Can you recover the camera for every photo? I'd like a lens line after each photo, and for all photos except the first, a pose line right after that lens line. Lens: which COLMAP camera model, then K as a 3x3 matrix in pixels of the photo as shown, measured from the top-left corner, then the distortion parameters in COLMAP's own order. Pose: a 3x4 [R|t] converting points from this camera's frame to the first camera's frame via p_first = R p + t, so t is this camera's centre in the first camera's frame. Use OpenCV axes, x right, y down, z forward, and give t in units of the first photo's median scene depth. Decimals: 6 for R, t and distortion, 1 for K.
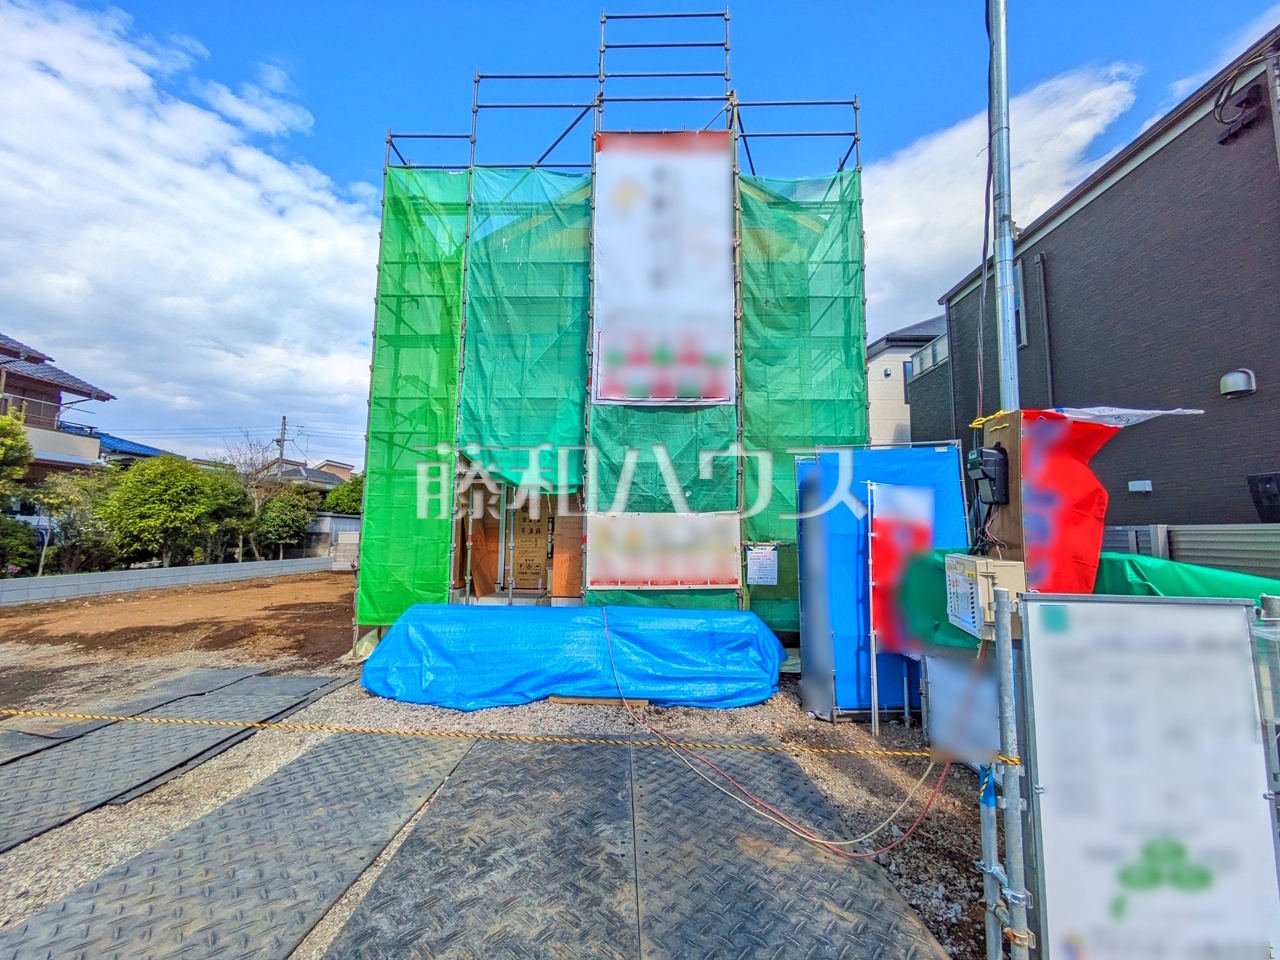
lens RADIAL K [[504.7, 0, 639.4], [0, 504.7, 477.2], [0, 0, 1]] dist [0.002071, 0.000595]
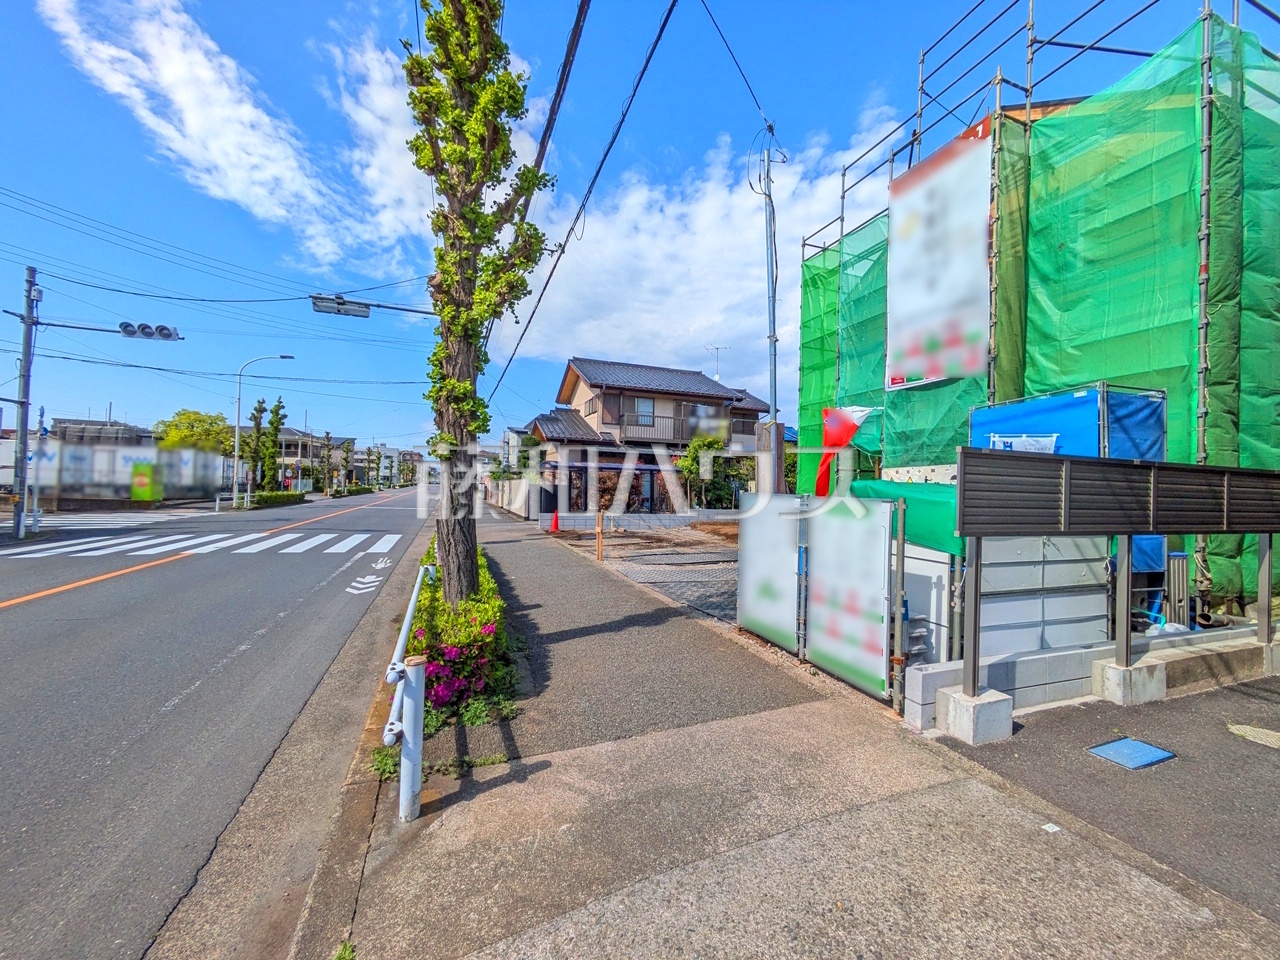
lens RADIAL K [[508.2, 0, 636.4], [0, 508.2, 479.4], [0, 0, 1]] dist [0.002733, 0.000559]
pose [[0.365560, -0.019027, -0.930593, 0.815163], [0.083595, 0.996422, 0.012465, 0.019435], [0.927026, -0.082350, 0.365843, -0.146042]]
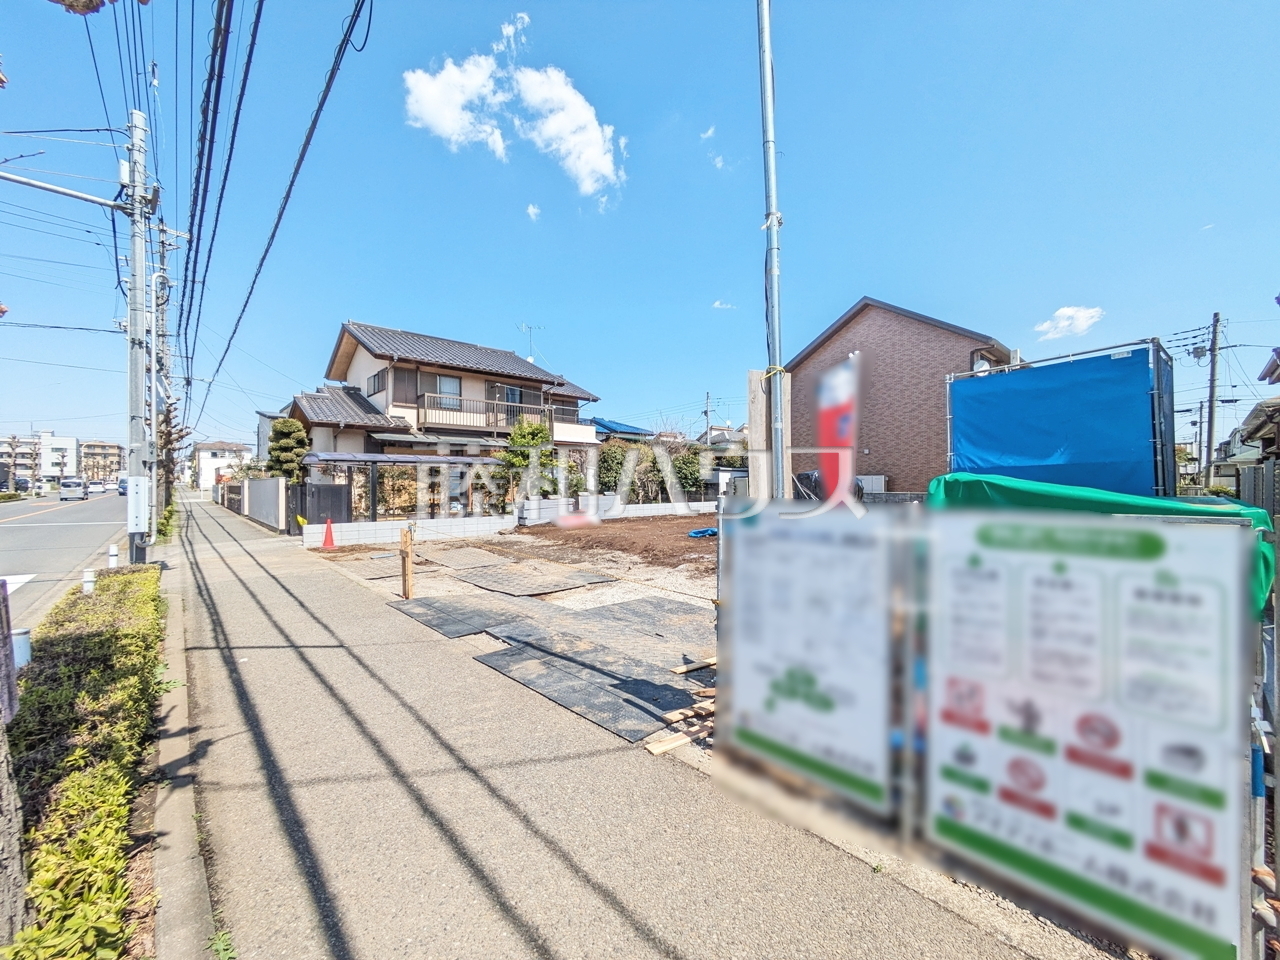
lens RADIAL K [[508.2, 0, 636.4], [0, 508.2, 479.4], [0, 0, 1]] dist [0.002733, 0.000559]
pose [[0.690115, -0.017906, -0.723478, 0.429650], [0.089410, 0.994145, 0.060681, 0.014568], [0.718155, -0.106563, 0.687675, -0.060807]]
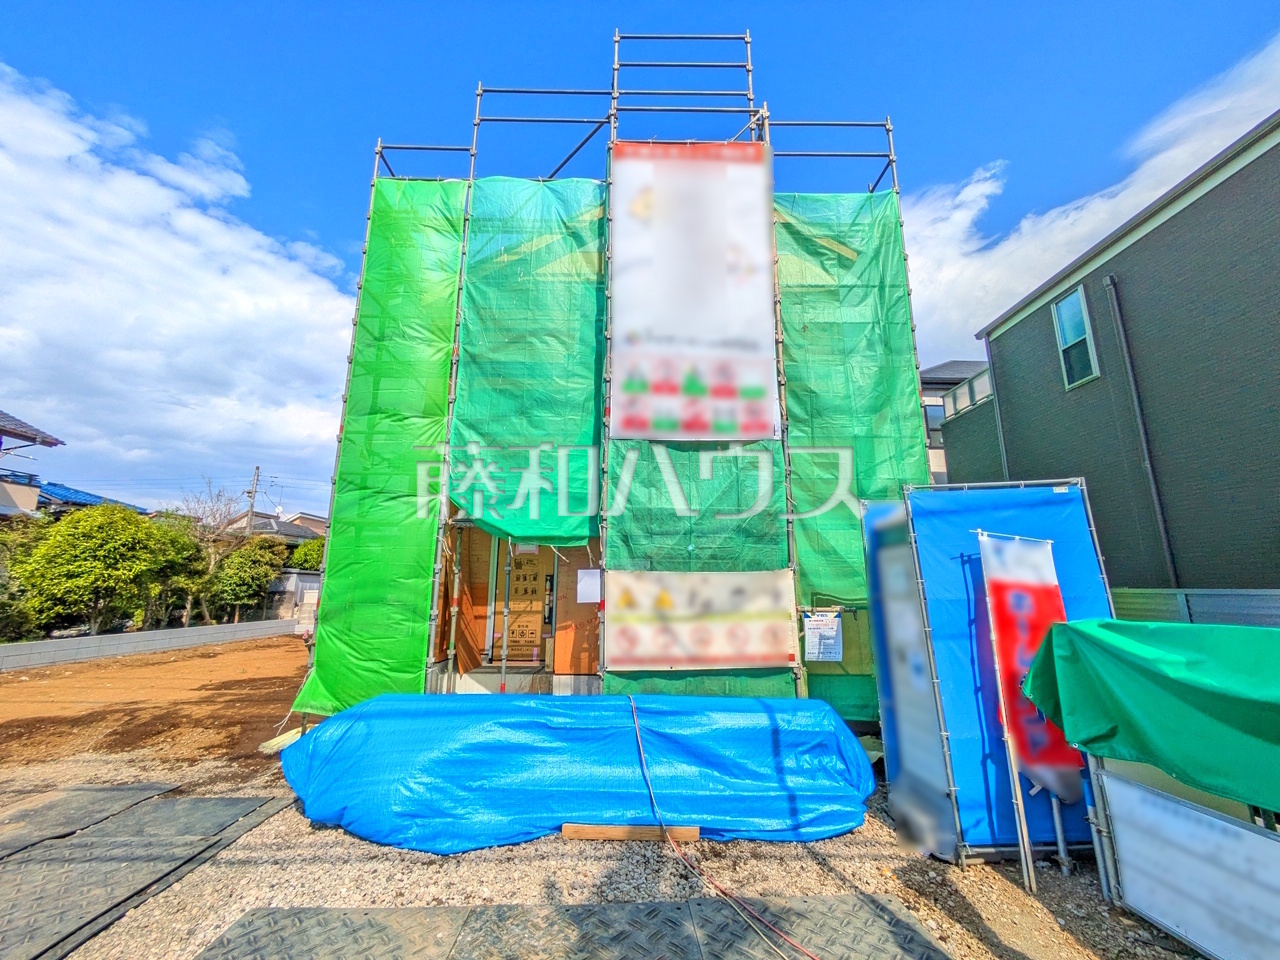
lens RADIAL K [[504.7, 0, 639.4], [0, 504.7, 477.2], [0, 0, 1]] dist [0.002071, 0.000595]
pose [[0.999480, 0.001011, 0.032221, -0.062350], [0.002357, 0.994542, -0.104308, 0.004740], [-0.032151, 0.104330, 0.994023, 0.150322]]
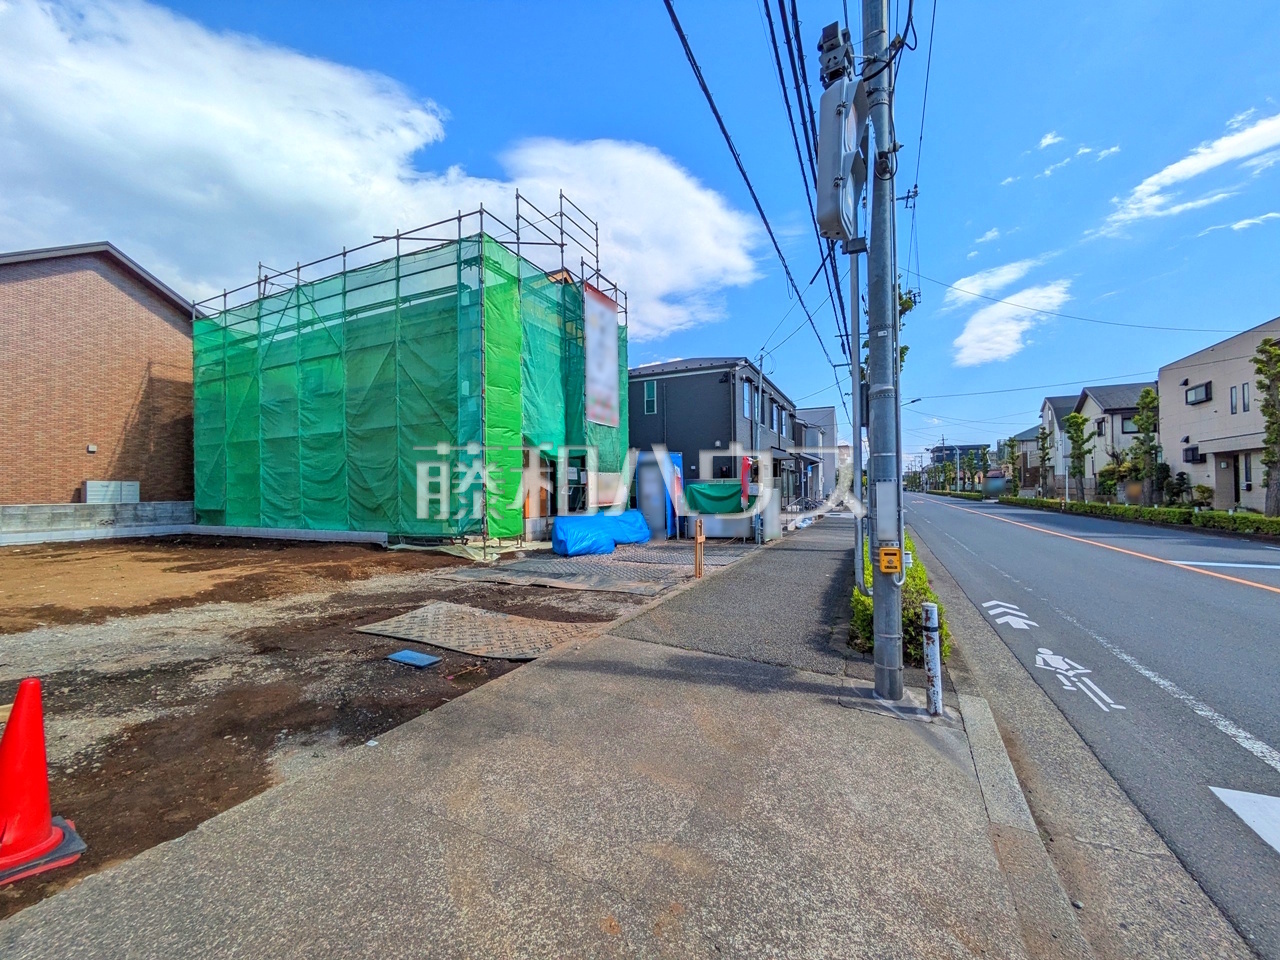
lens RADIAL K [[508.2, 0, 636.4], [0, 508.2, 479.4], [0, 0, 1]] dist [0.002733, 0.000559]
pose [[0.416019, 0.002819, 0.909352, -1.637060], [-0.087943, 0.995433, 0.037147, 0.002342], [-0.905093, -0.095425, 0.414367, -0.075888]]
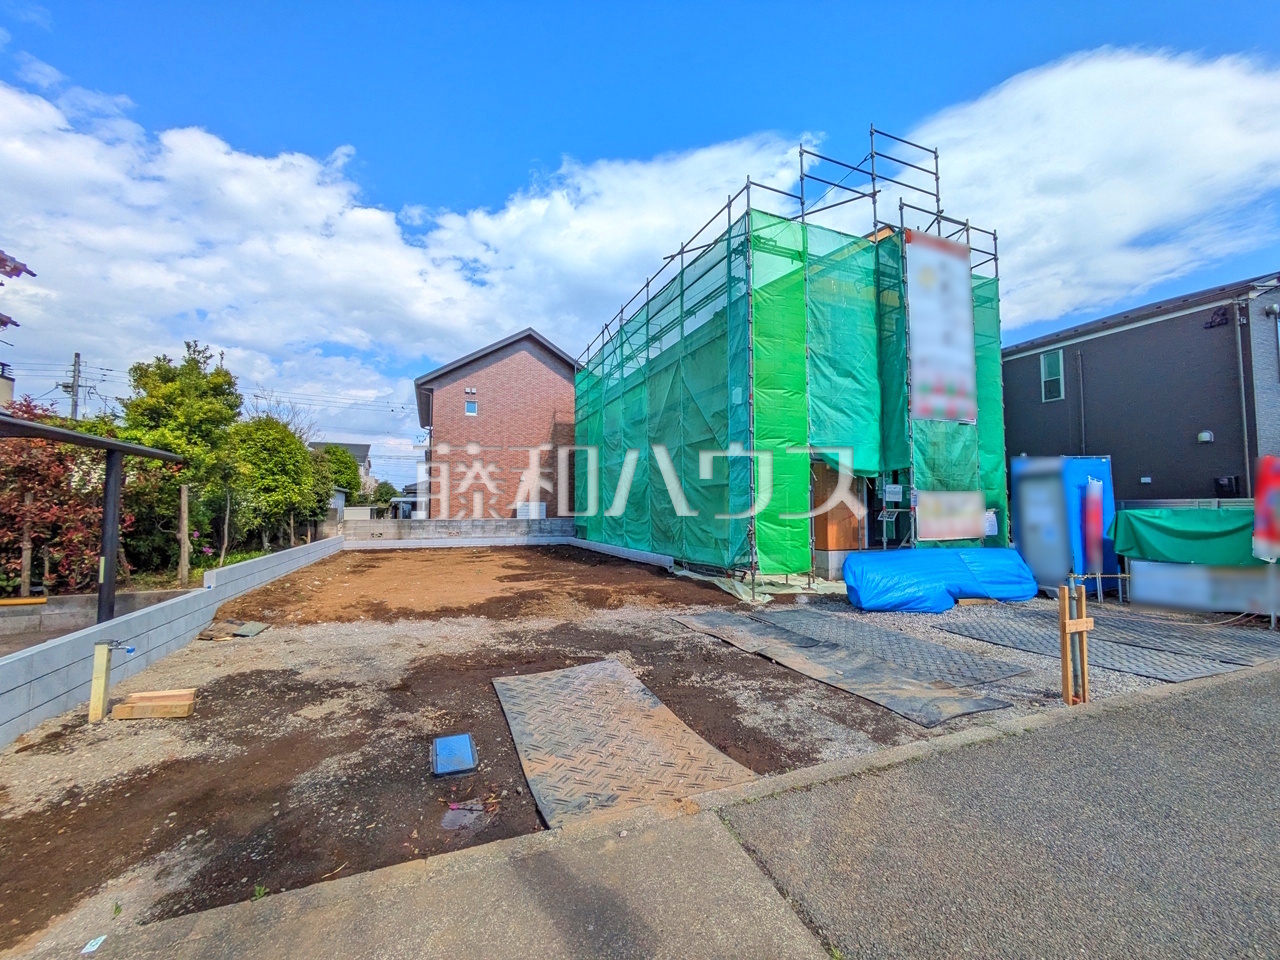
lens RADIAL K [[508.2, 0, 636.4], [0, 508.2, 479.4], [0, 0, 1]] dist [0.002733, 0.000559]
pose [[0.917712, 0.013789, 0.397007, -1.225972], [-0.036335, 0.998122, 0.049325, -0.008384], [-0.395582, -0.059692, 0.916489, -0.064826]]
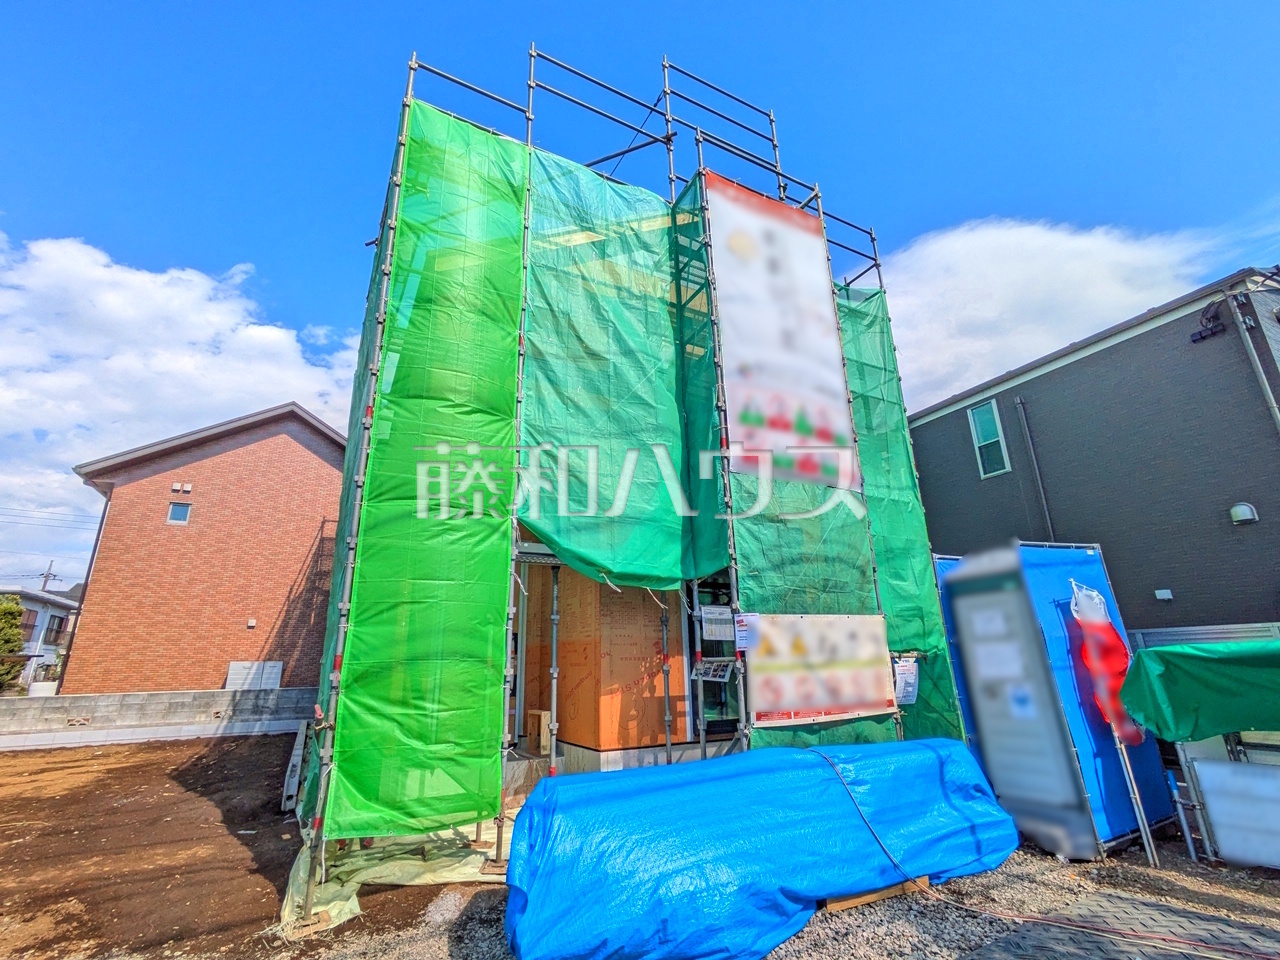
lens RADIAL K [[578.4, 0, 628.9], [0, 578.4, 479.0], [0, 0, 1]] dist [0.001016, 0.000124]
pose [[0.876064, 0.120660, 0.466855, -0.542802], [-0.023271, 0.977638, -0.209005, 0.045986], [-0.481633, 0.172238, 0.859281, 0.269152]]
